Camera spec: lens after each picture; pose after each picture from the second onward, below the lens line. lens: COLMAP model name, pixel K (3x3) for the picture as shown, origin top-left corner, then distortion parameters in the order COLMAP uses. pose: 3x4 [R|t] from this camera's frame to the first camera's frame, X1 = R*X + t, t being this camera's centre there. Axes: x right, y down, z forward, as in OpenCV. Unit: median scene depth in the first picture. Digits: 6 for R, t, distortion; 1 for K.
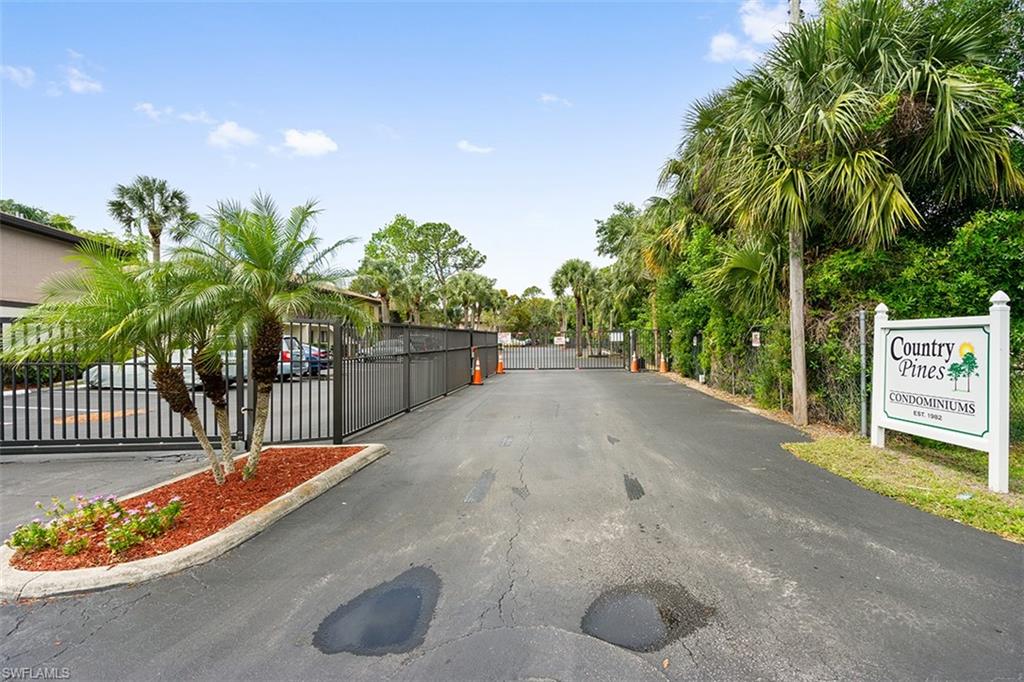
lens RADIAL K [[510.2, 0, 512.1], [0, 510.2, 348.0], [0, 0, 1]] dist [-0.000427, 0.001210]
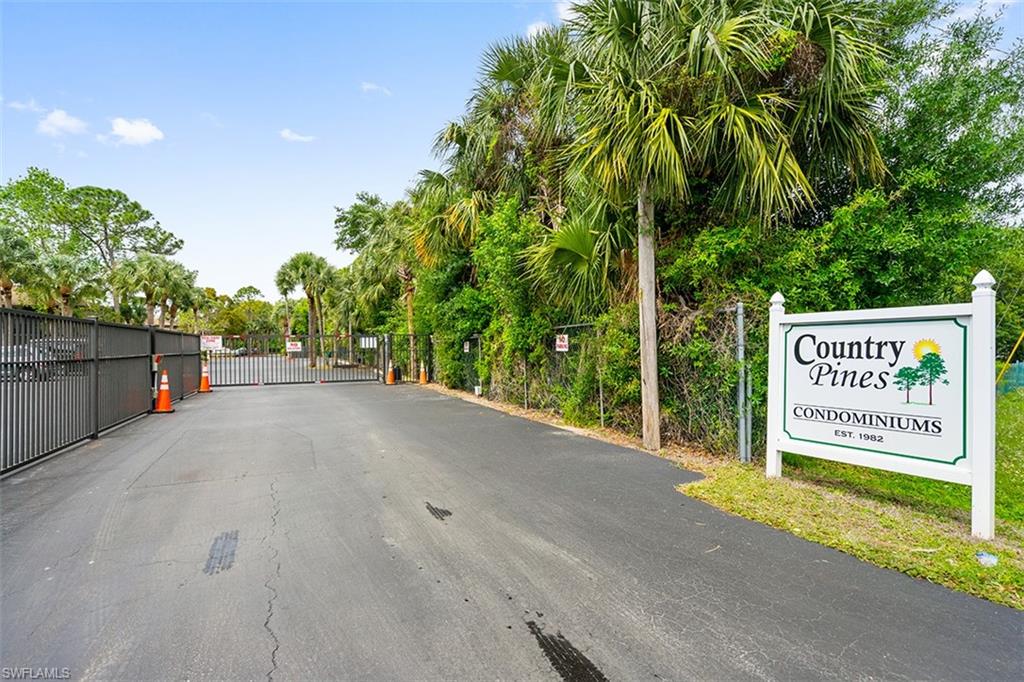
lens RADIAL K [[510.2, 0, 512.1], [0, 510.2, 348.0], [0, 0, 1]] dist [-0.000427, 0.001210]
pose [[0.867406, 0.003089, 0.497592, -0.007218], [0.006301, 0.999832, -0.017191, 0.003750], [-0.497562, 0.018047, 0.867241, 0.226551]]
